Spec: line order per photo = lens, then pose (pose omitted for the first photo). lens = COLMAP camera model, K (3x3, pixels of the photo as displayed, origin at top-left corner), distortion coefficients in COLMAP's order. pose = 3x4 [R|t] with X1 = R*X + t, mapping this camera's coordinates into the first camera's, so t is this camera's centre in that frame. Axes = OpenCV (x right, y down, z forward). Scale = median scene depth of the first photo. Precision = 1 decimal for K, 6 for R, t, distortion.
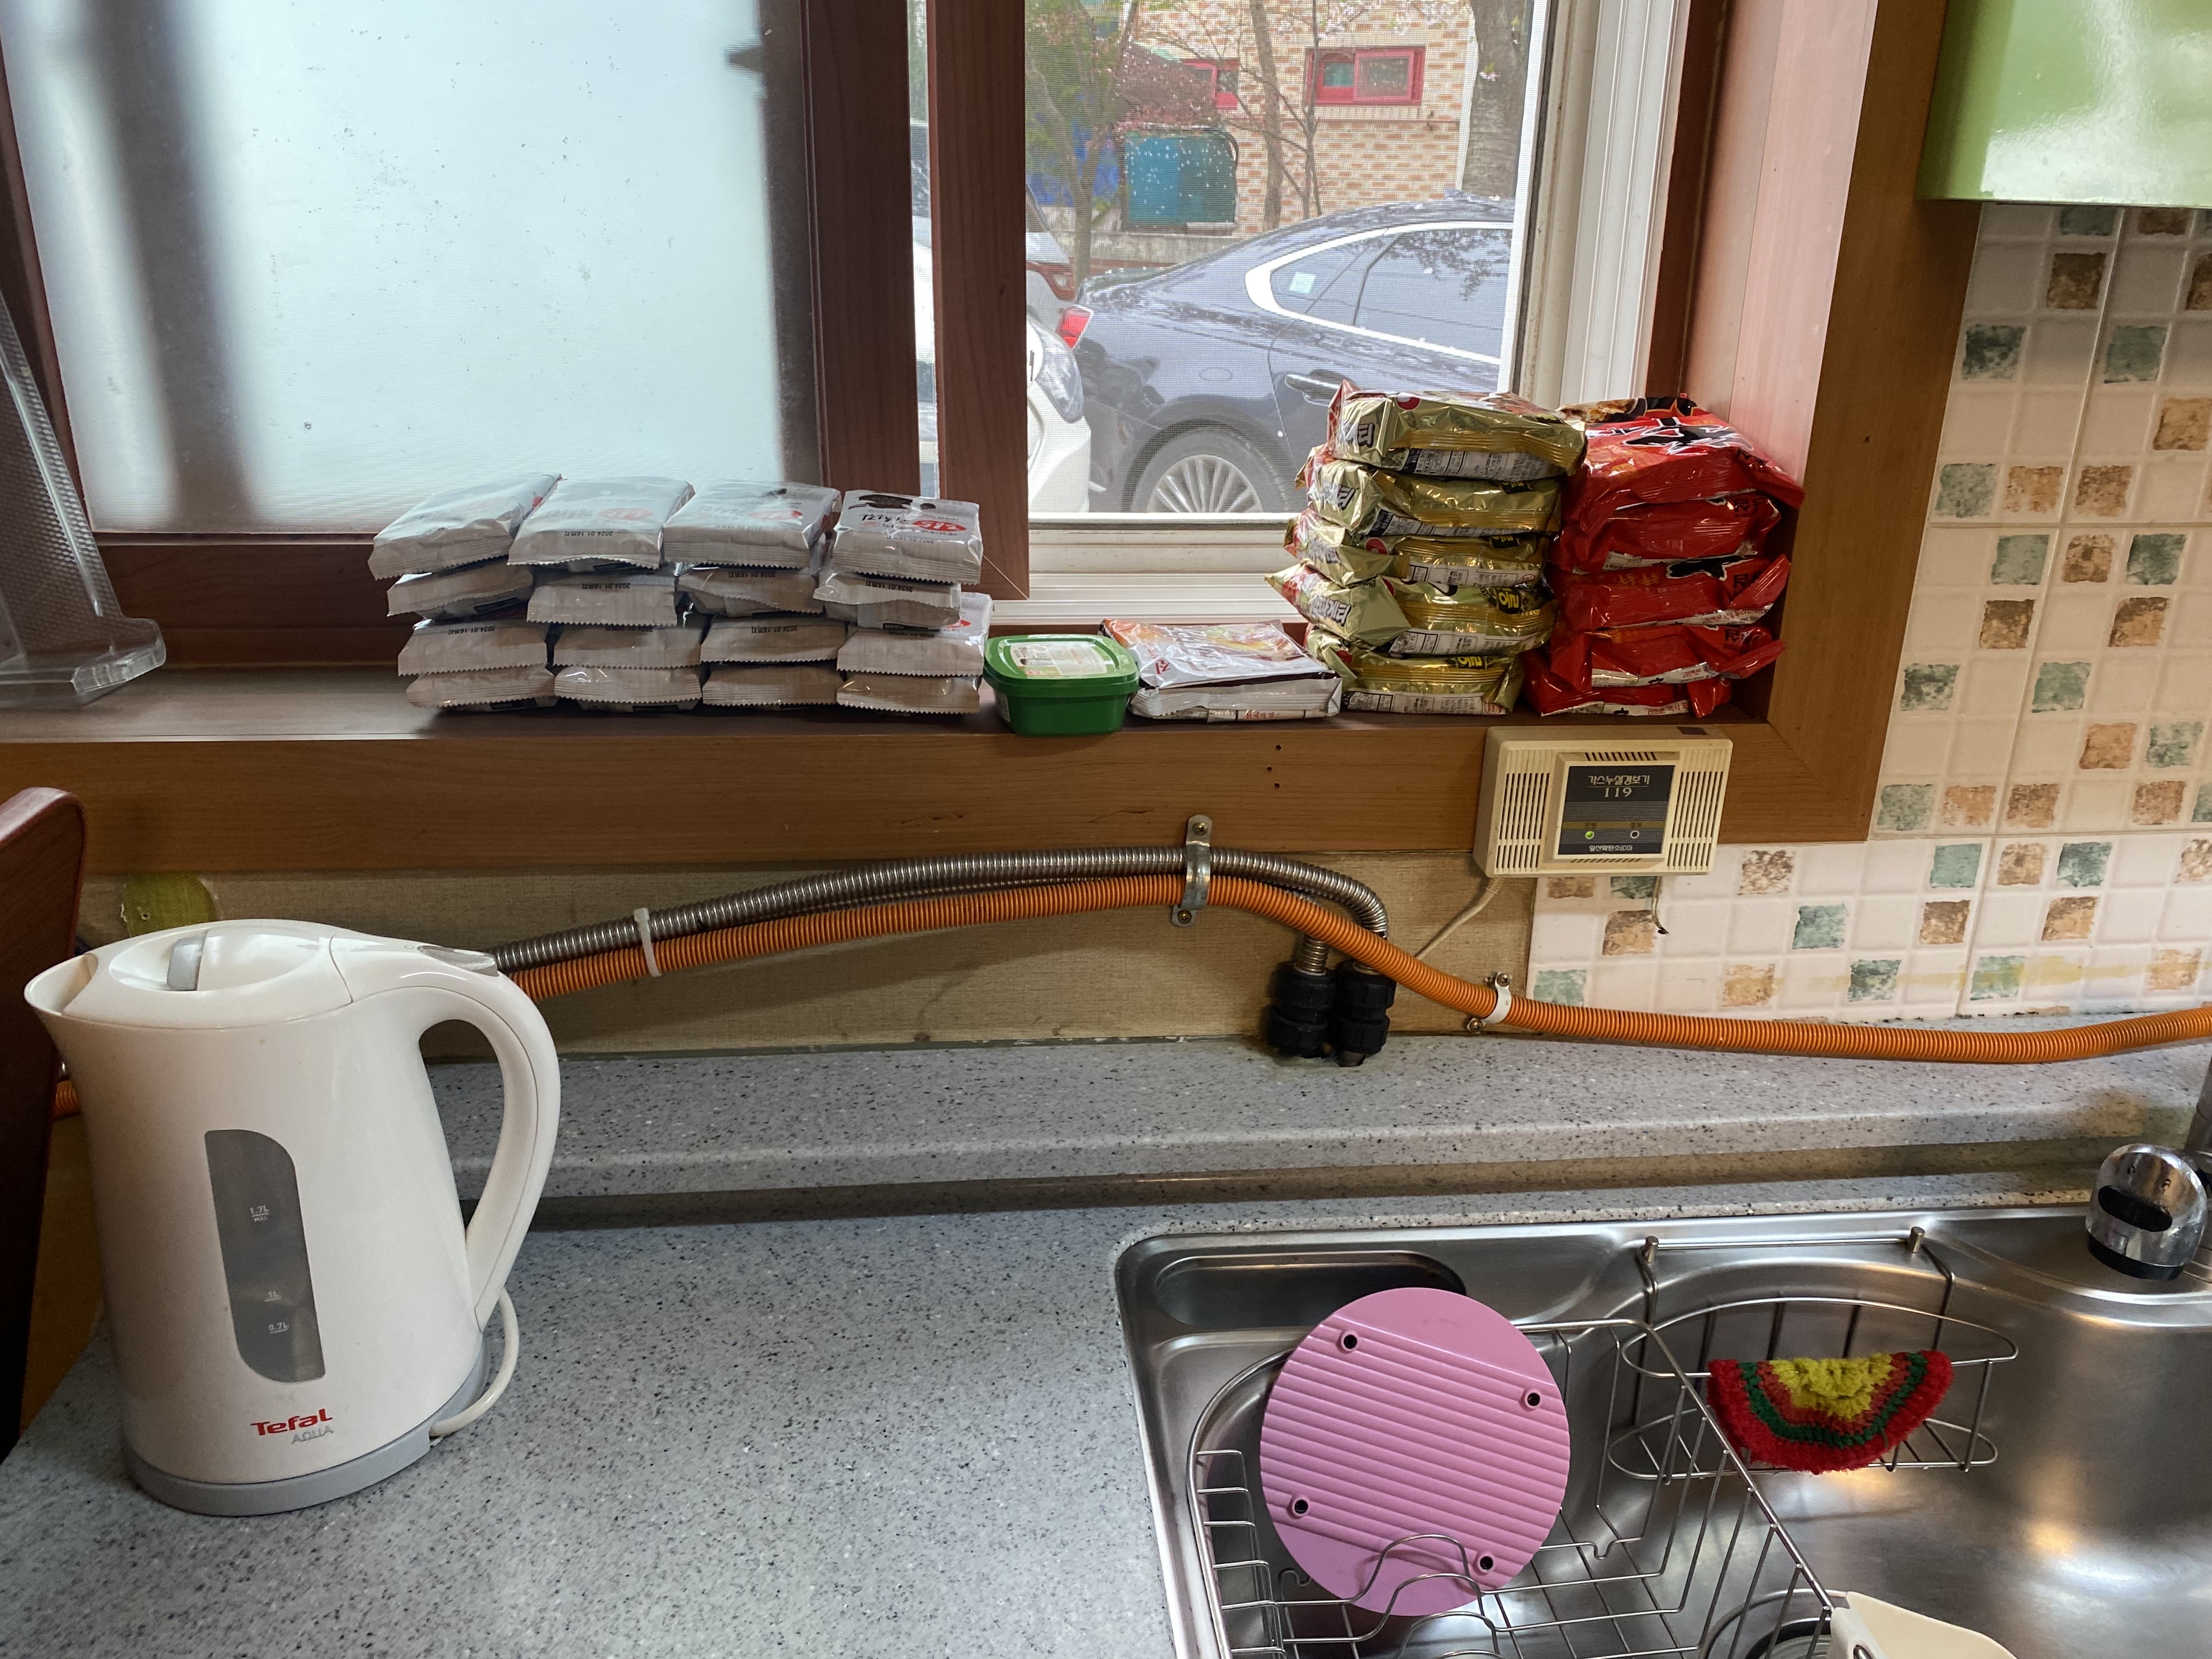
lens RADIAL K [[1667.3, 0, 1106.0], [0, 1667.3, 829.5], [0, 0, 1]] dist [0.004486, -0.002472]
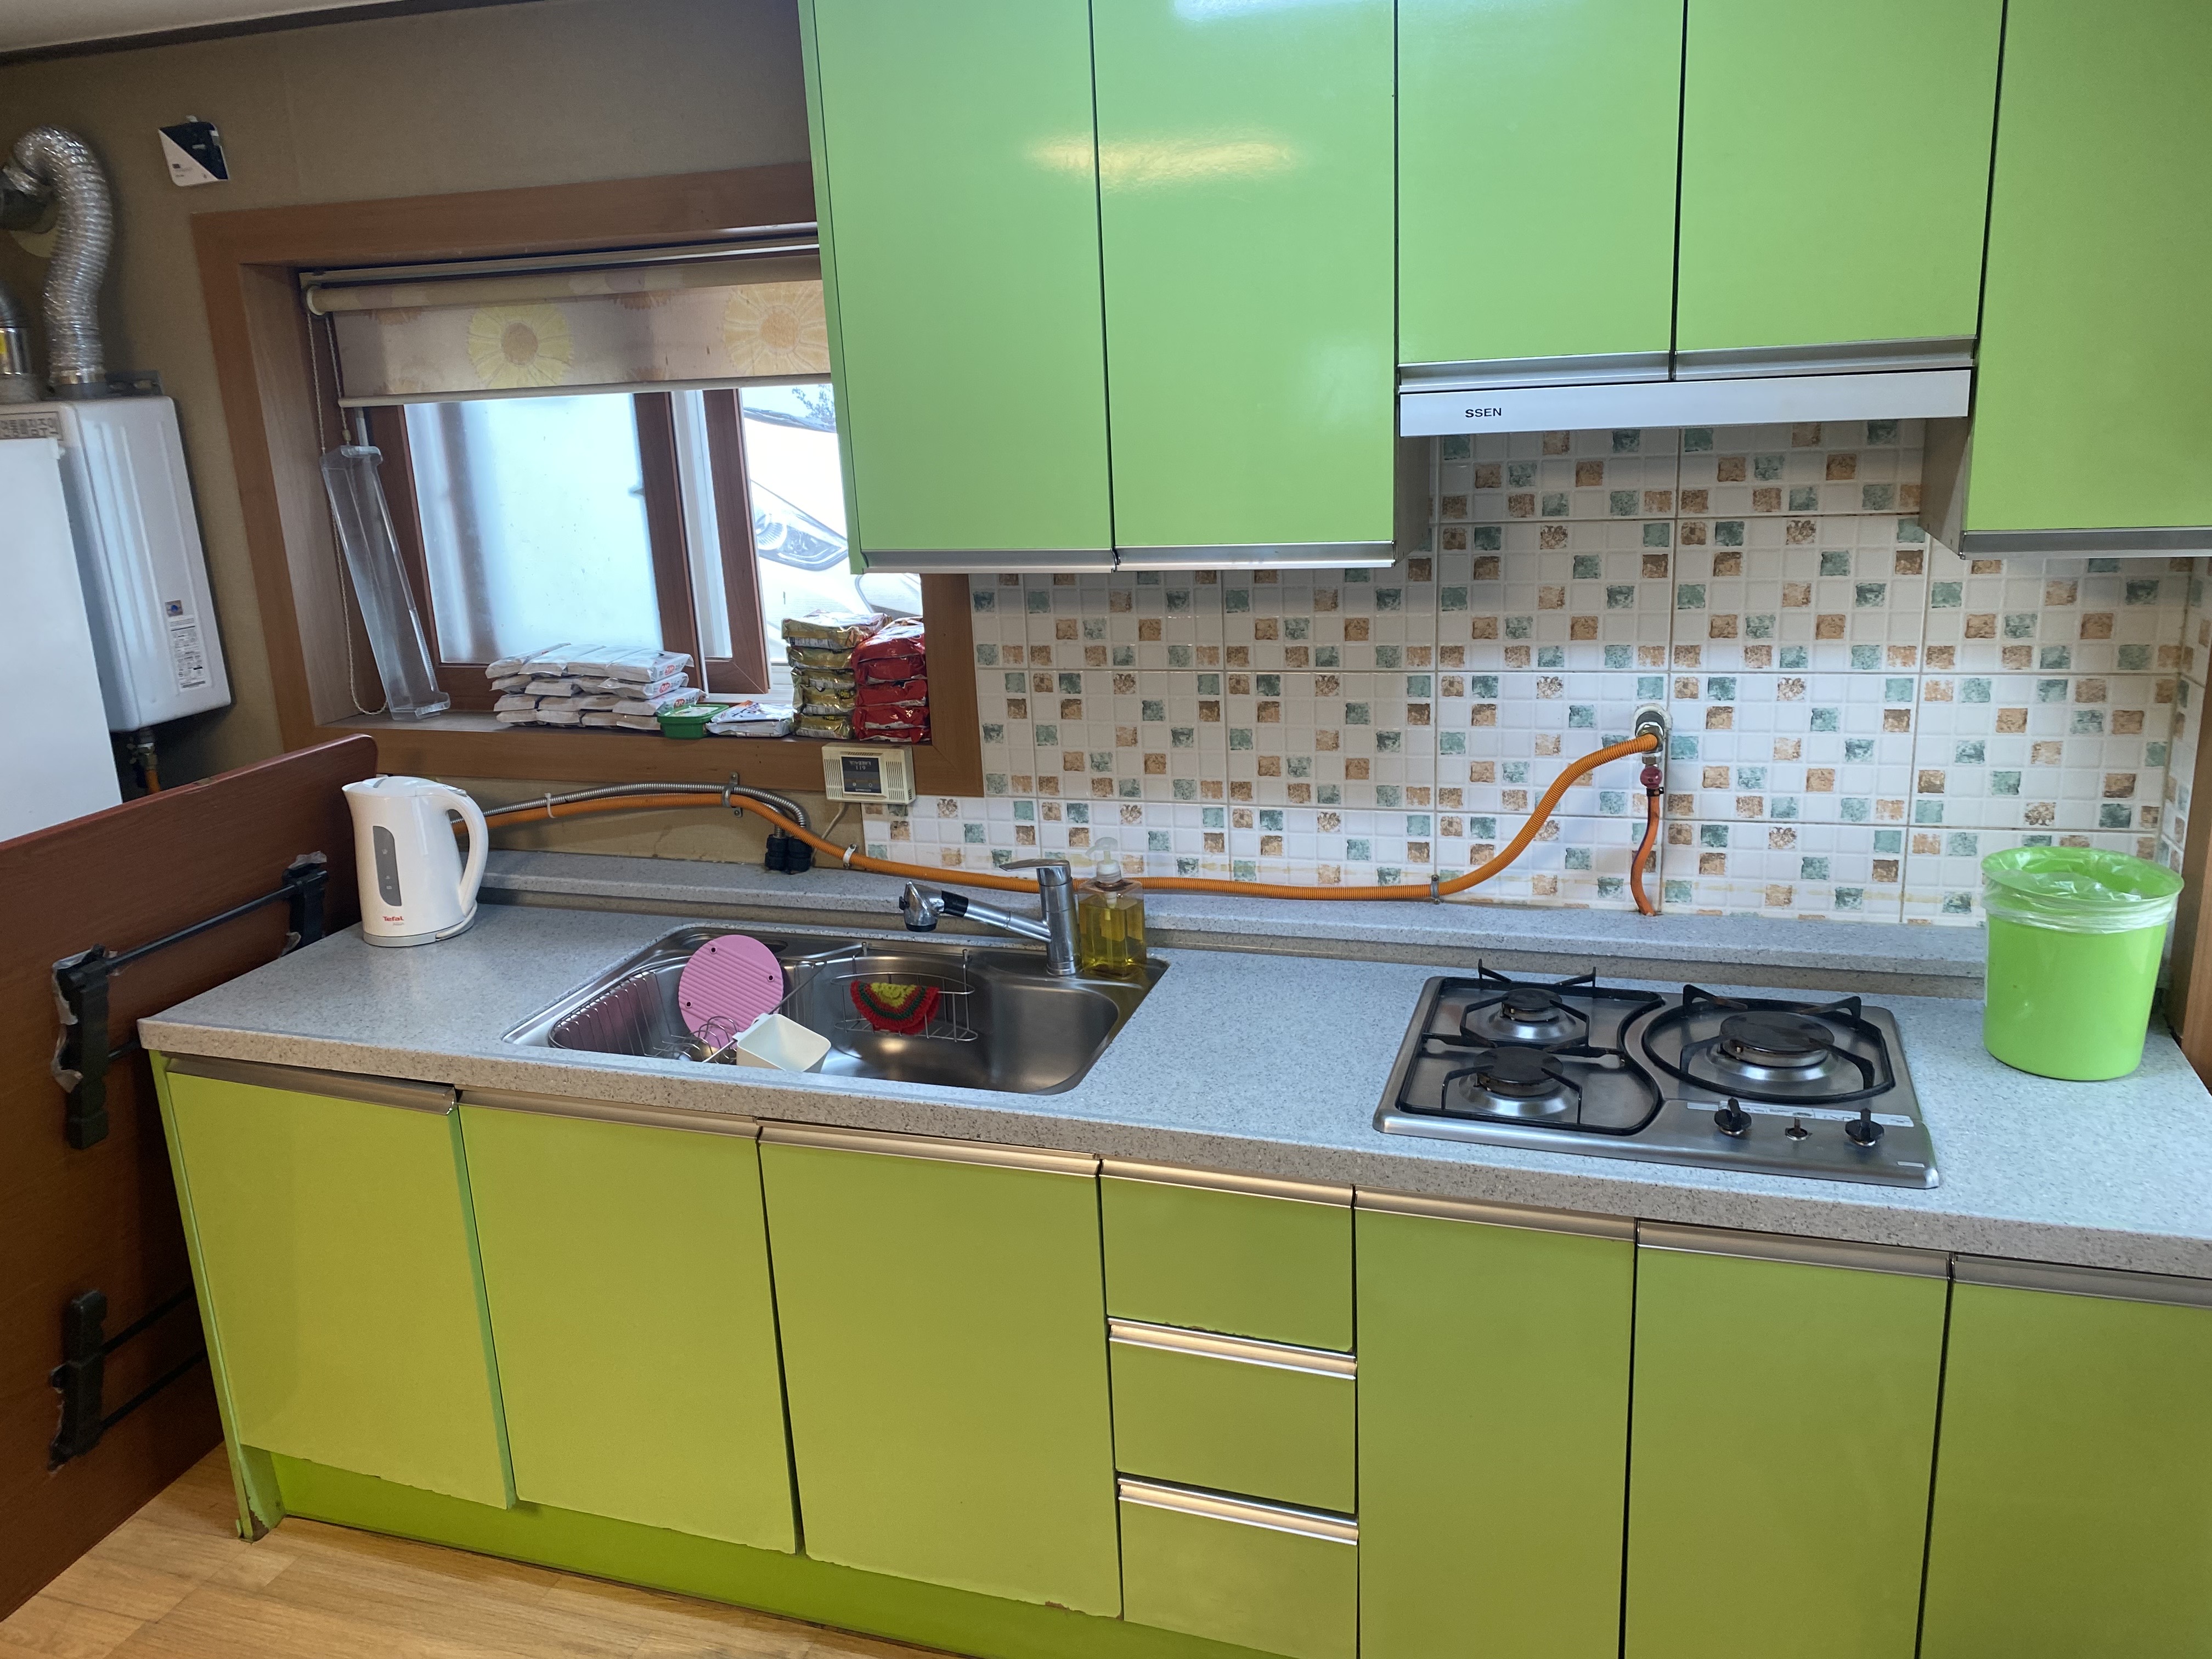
lens RADIAL K [[1667.3, 0, 1106.0], [0, 1667.3, 829.5], [0, 0, 1]] dist [0.004486, -0.002472]
pose [[0.923459, 0.052044, -0.380151, 1.618002], [-0.082225, 0.994584, -0.063579, 0.202757], [0.374783, 0.089971, 0.922737, -1.220424]]
